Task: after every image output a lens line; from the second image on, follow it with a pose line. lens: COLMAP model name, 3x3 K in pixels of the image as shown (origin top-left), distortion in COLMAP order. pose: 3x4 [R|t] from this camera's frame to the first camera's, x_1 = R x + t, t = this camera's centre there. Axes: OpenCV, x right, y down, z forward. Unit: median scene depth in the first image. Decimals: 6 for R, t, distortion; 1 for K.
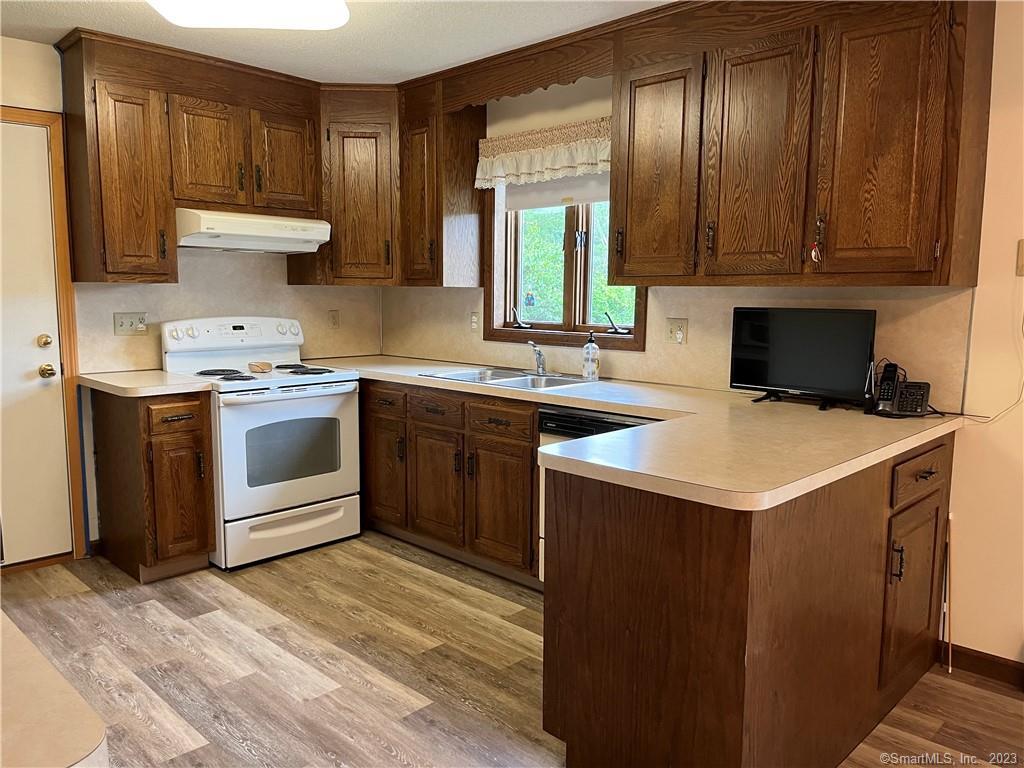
lens RADIAL K [[778.5, 0, 512.0], [0, 778.5, 384.0], [0, 0, 1]] dist [0.076241, -0.105450]
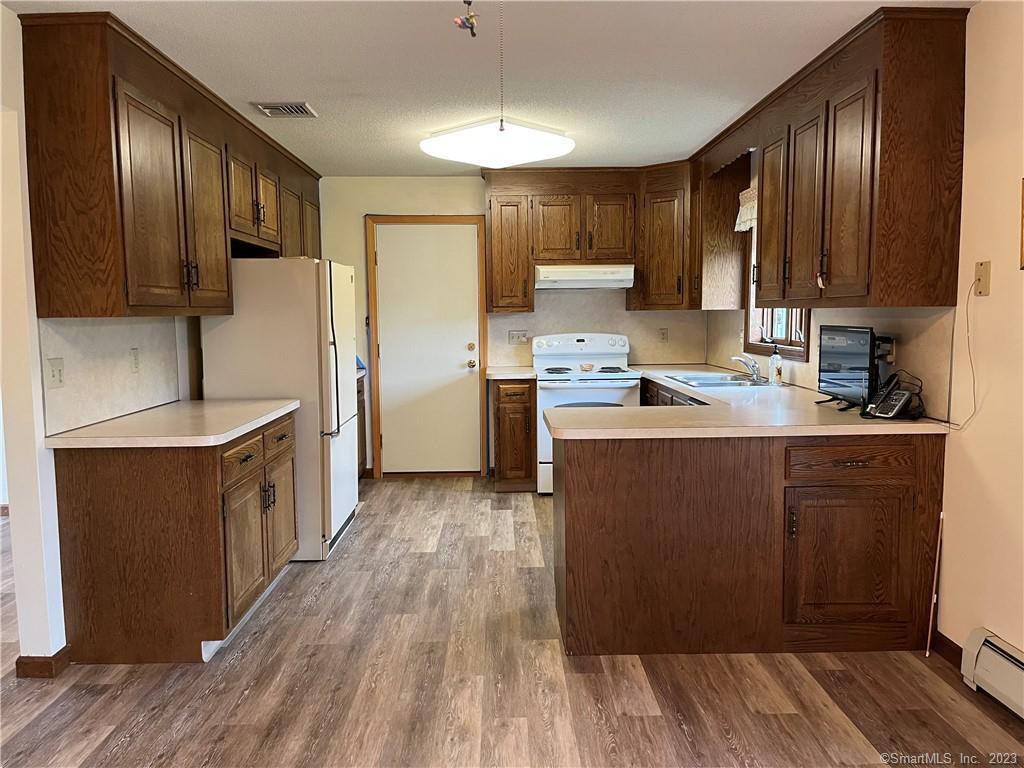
lens RADIAL K [[778.5, 0, 512.0], [0, 778.5, 384.0], [0, 0, 1]] dist [0.076241, -0.105450]
pose [[0.709738, 0.049916, -0.702696, 0.663968], [-0.069208, 0.997602, 0.000963, 0.019692], [0.701058, 0.047949, 0.711490, -0.150946]]
